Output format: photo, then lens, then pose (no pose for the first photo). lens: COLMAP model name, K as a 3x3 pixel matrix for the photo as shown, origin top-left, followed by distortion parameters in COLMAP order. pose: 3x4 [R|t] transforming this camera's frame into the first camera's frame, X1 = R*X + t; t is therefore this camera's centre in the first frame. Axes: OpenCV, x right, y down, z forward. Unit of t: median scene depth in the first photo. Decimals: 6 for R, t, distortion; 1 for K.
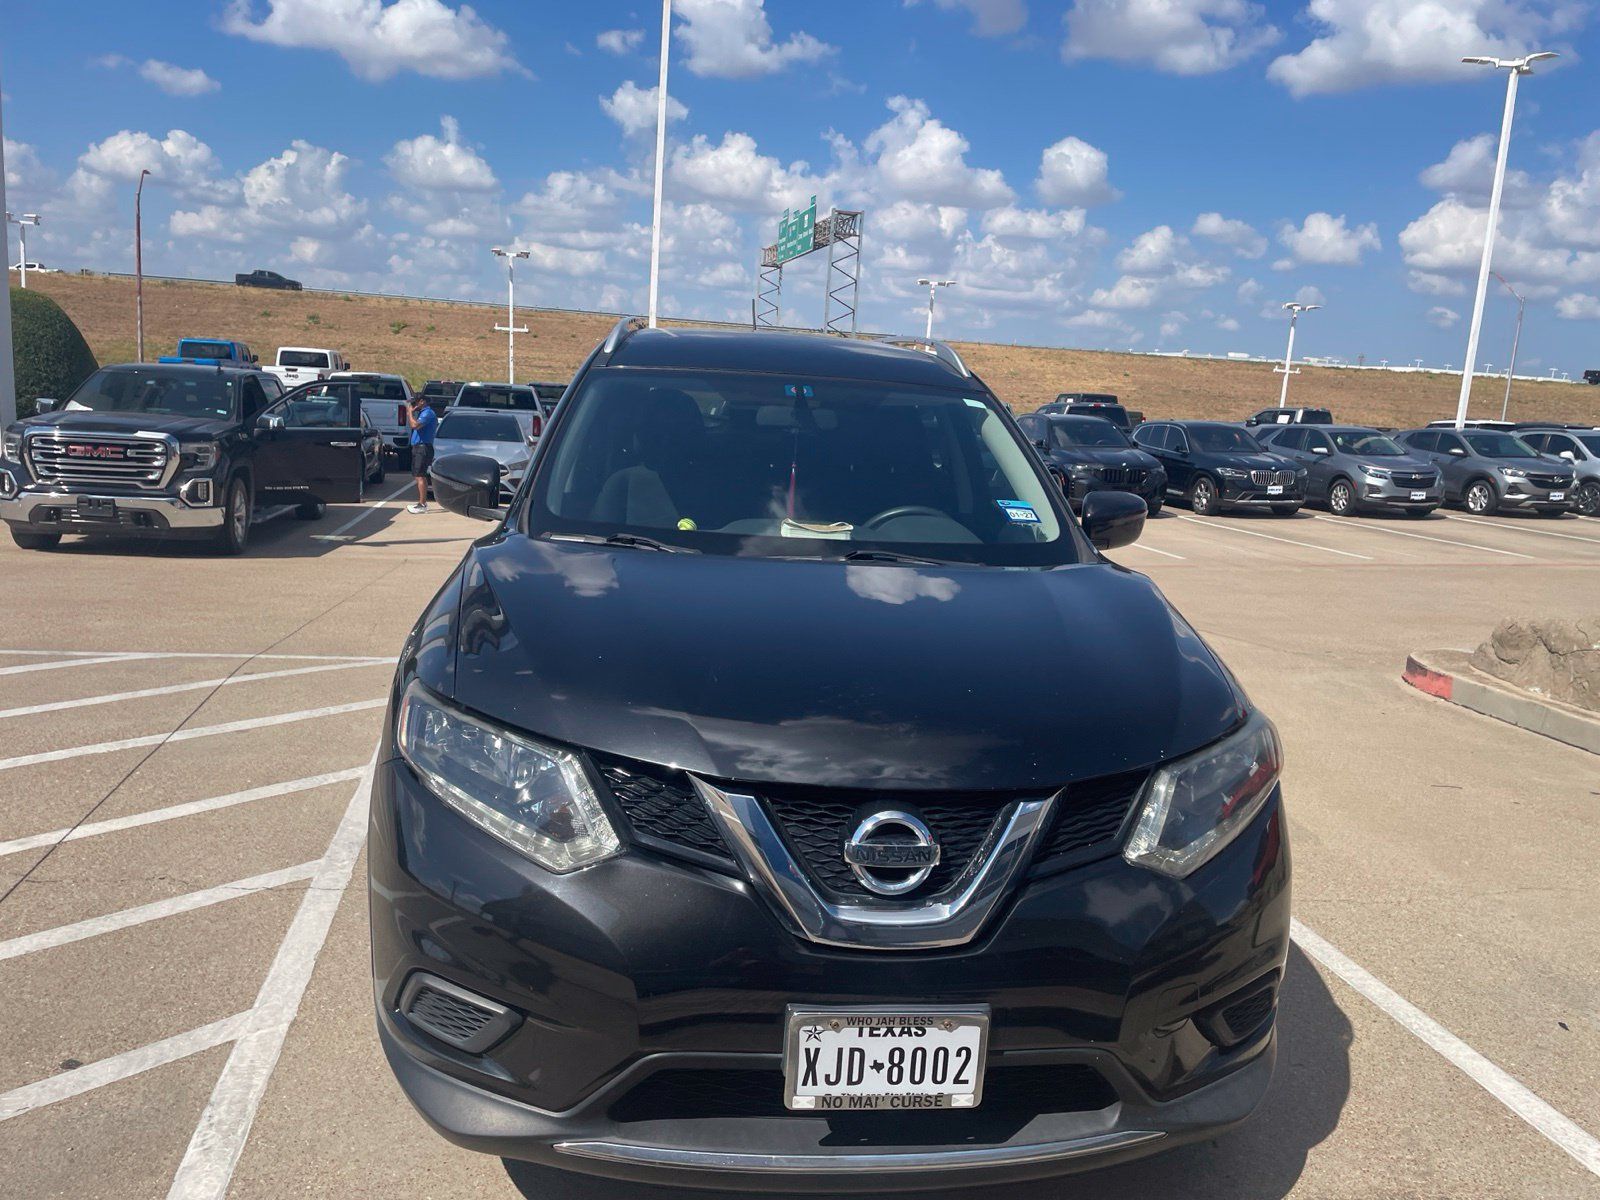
lens RADIAL K [[1202.4, 0, 813.3], [0, 1202.4, 599.4], [0, 0, 1]] dist [0.094740, -0.115206]
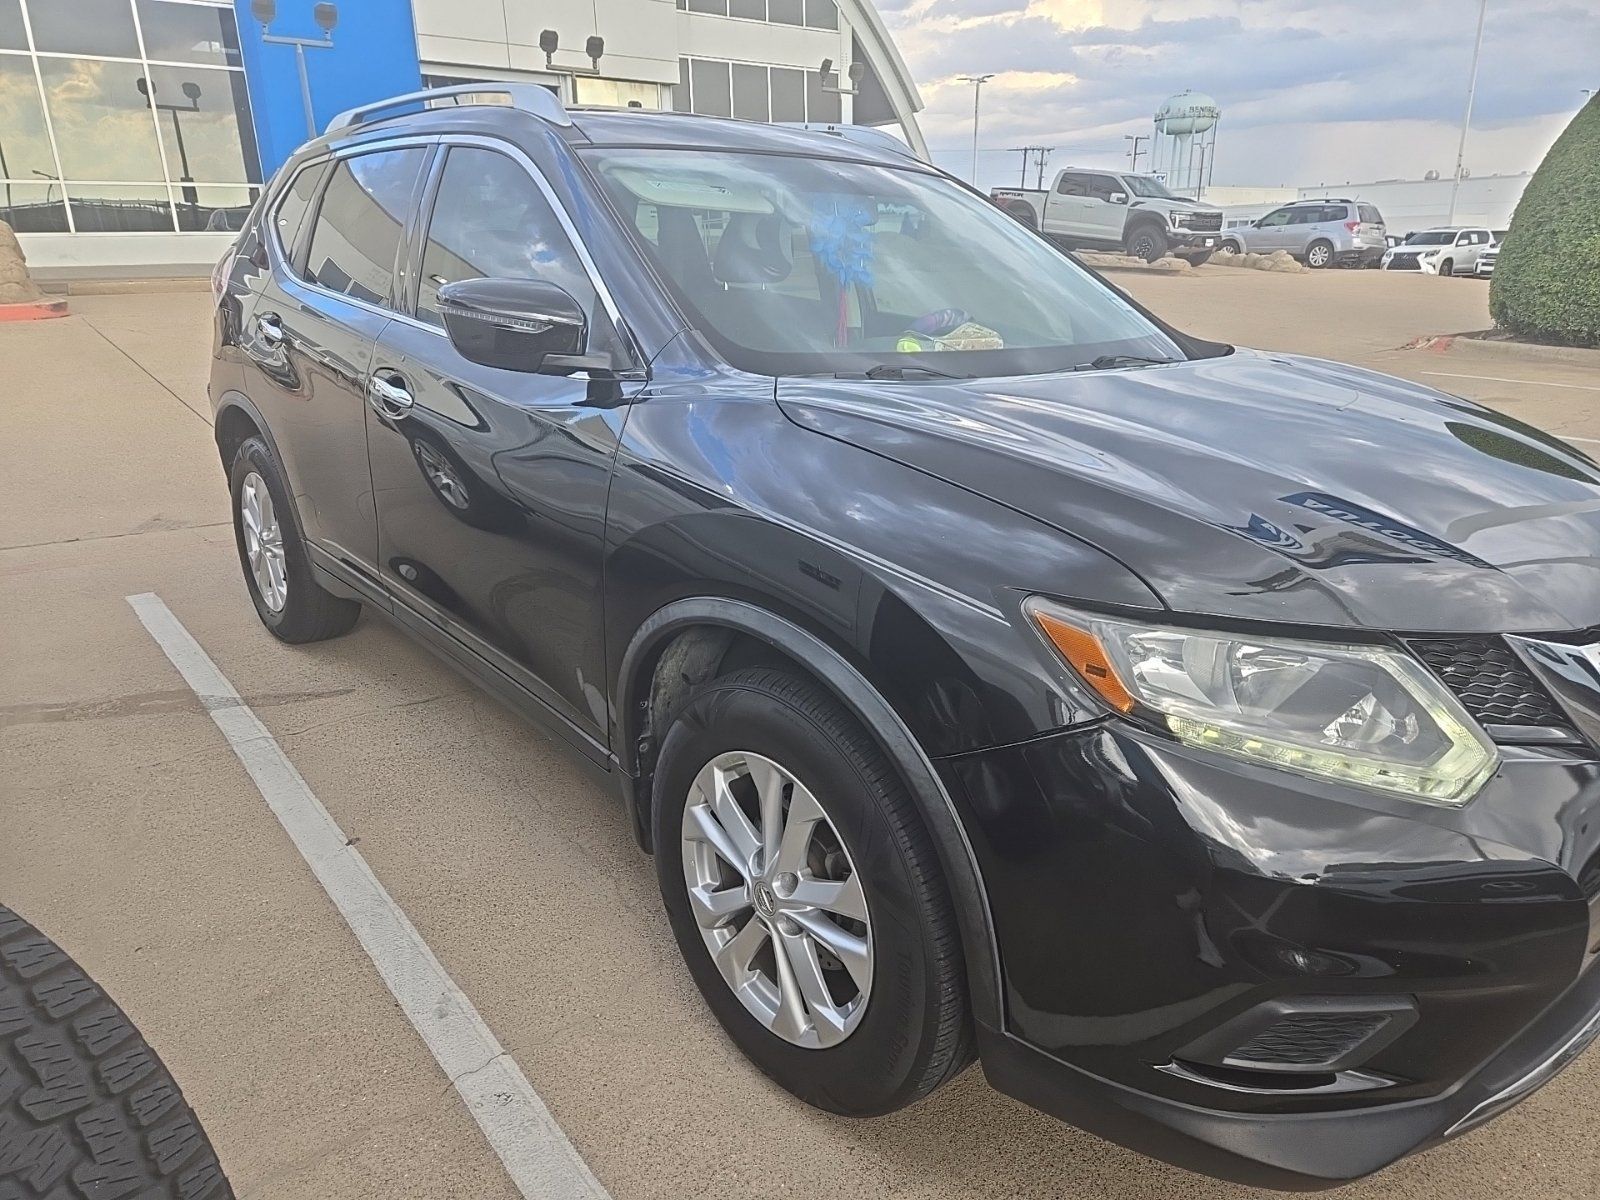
lens RADIAL K [[1064.0, 0, 800.0], [0, 1064.0, 600.0], [0, 0, 1]] dist [0.003072, 0.002371]
pose [[0.830431, -0.216327, 0.513407, -0.138729], [0.132423, 0.971769, 0.195266, -0.011414], [-0.541155, -0.094168, 0.835634, 0.114410]]
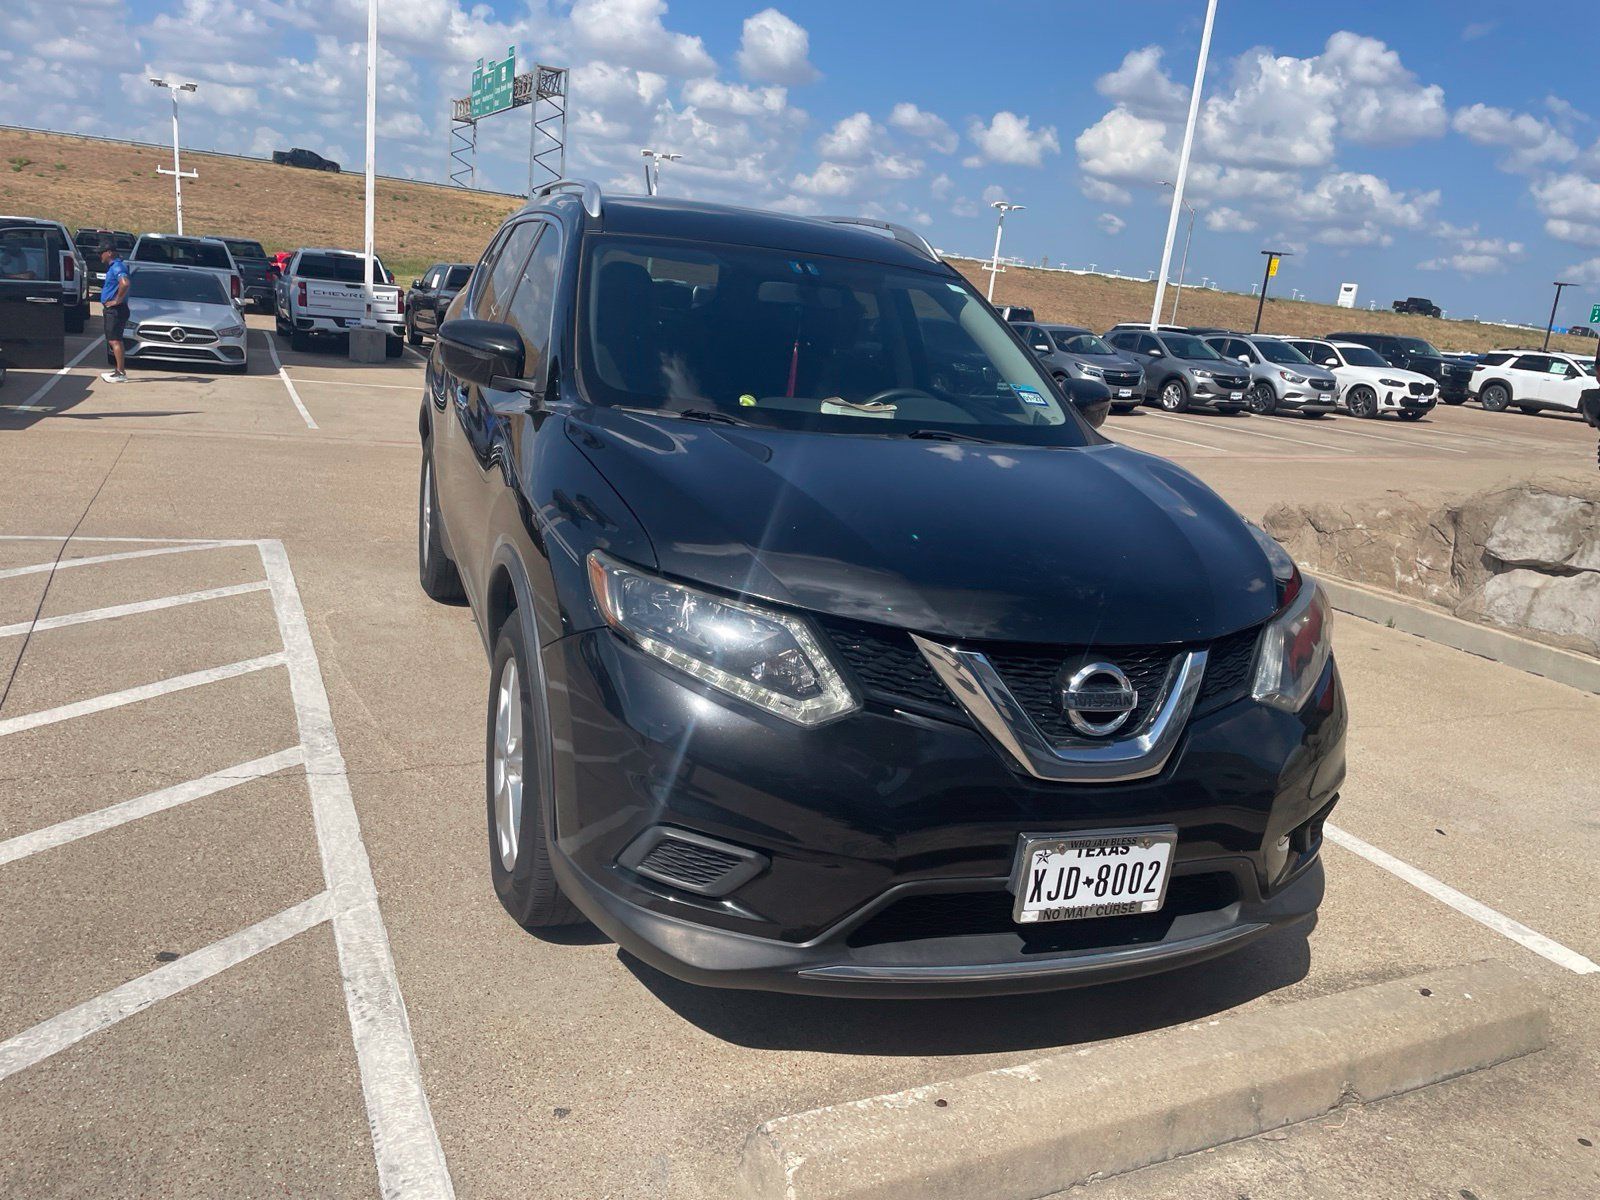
lens RADIAL K [[1202.2, 0, 806.5], [0, 1202.2, 618.7], [0, 0, 1]] dist [0.094549, -0.116442]
pose [[0.971657, -0.019343, 0.235602, -0.075936], [-0.006158, 0.994237, 0.107025, 0.002894], [-0.236314, -0.105442, 0.965939, -0.001845]]
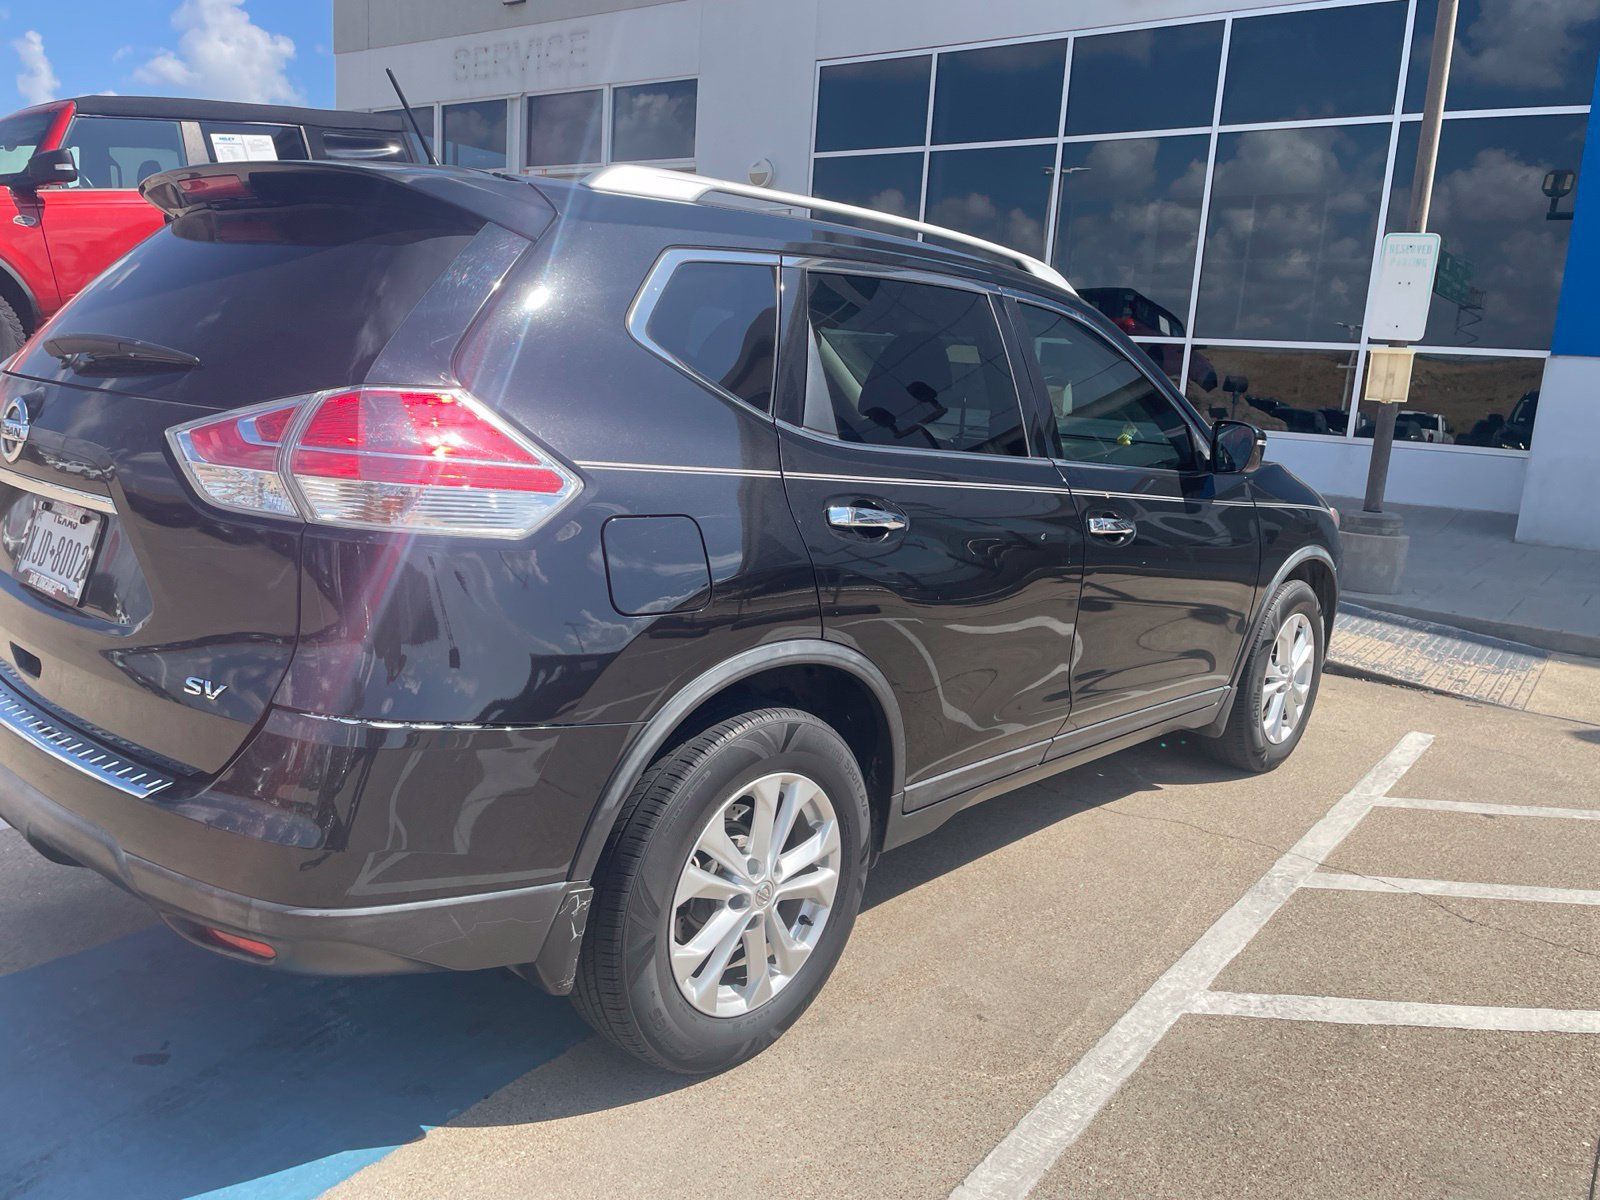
lens RADIAL K [[1202.2, 0, 806.5], [0, 1202.2, 618.7], [0, 0, 1]] dist [0.094549, -0.116442]
pose [[-0.653959, -0.261583, 0.709867, -0.240681], [0.029251, 0.928876, 0.369235, -0.103872], [-0.755964, 0.262229, -0.599795, 0.564209]]
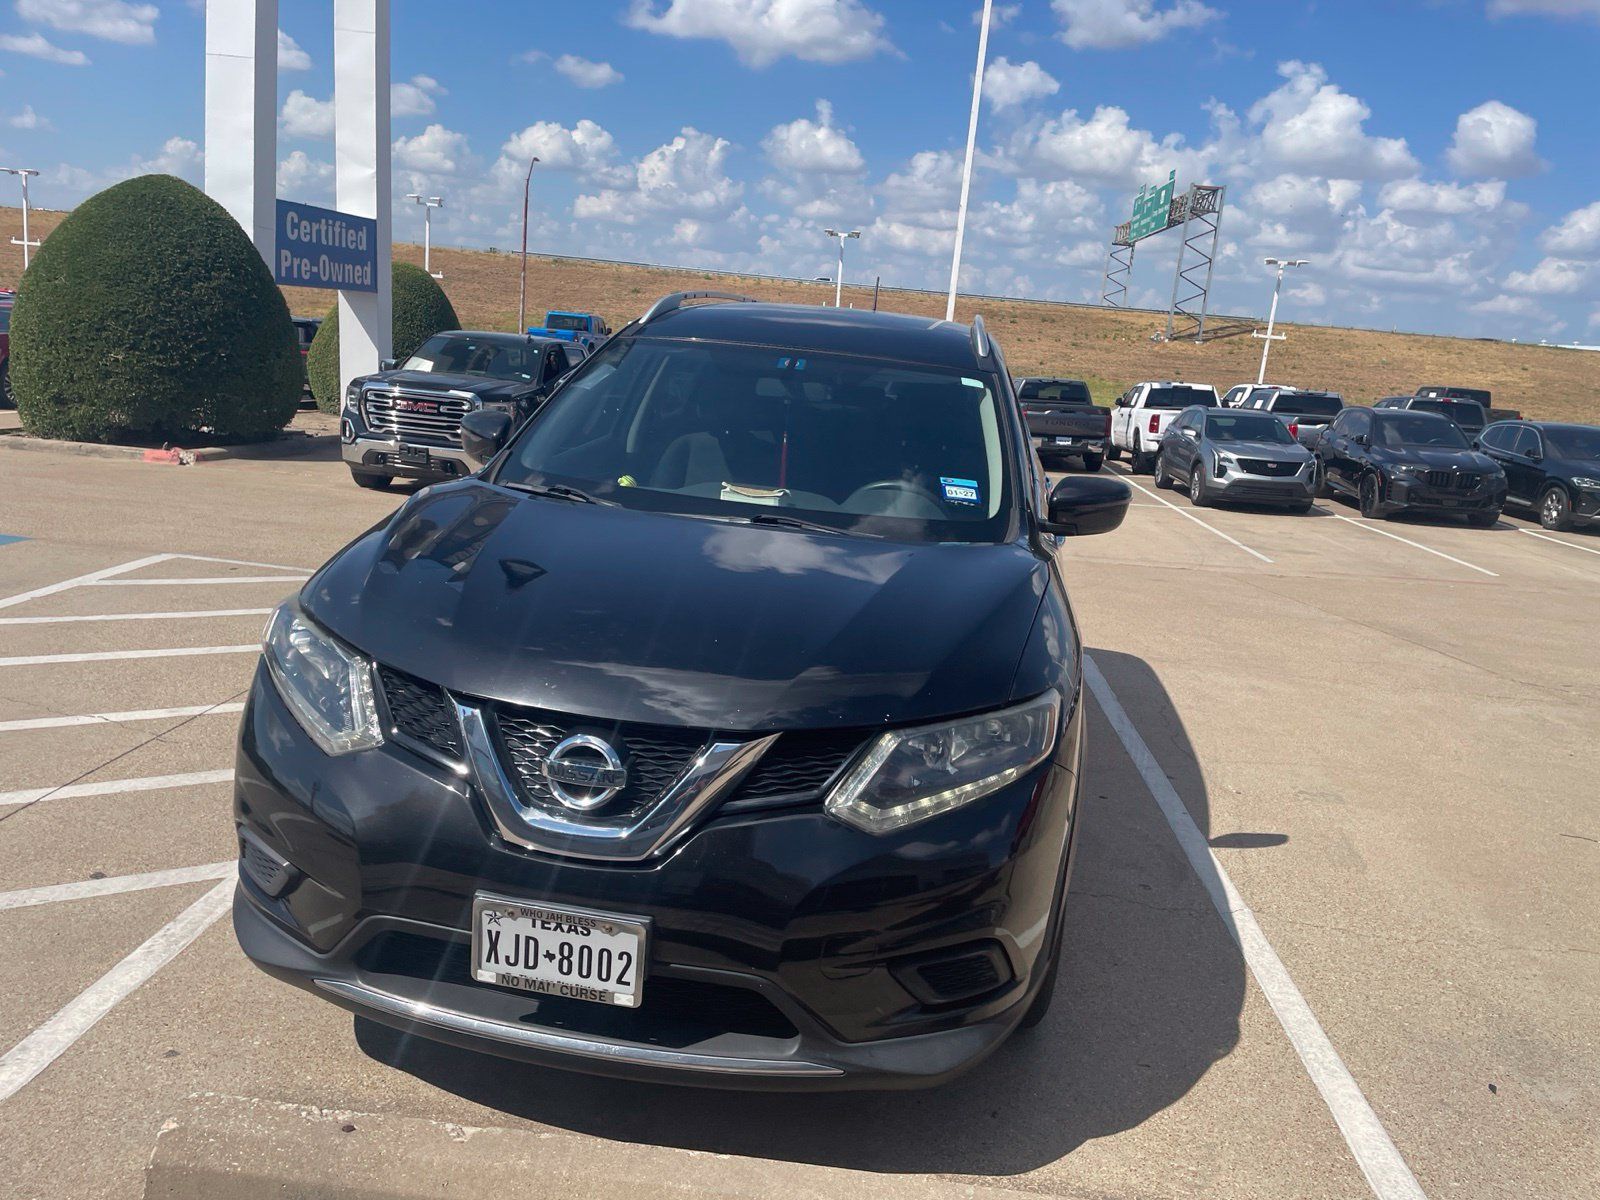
lens RADIAL K [[1205.1, 0, 808.0], [0, 1205.1, 601.1], [0, 0, 1]] dist [0.095821, -0.120944]
pose [[0.959756, 0.084076, -0.267953, 0.090379], [-0.079681, 0.996448, 0.027257, 0.000938], [0.269293, -0.004809, 0.963046, -0.003504]]
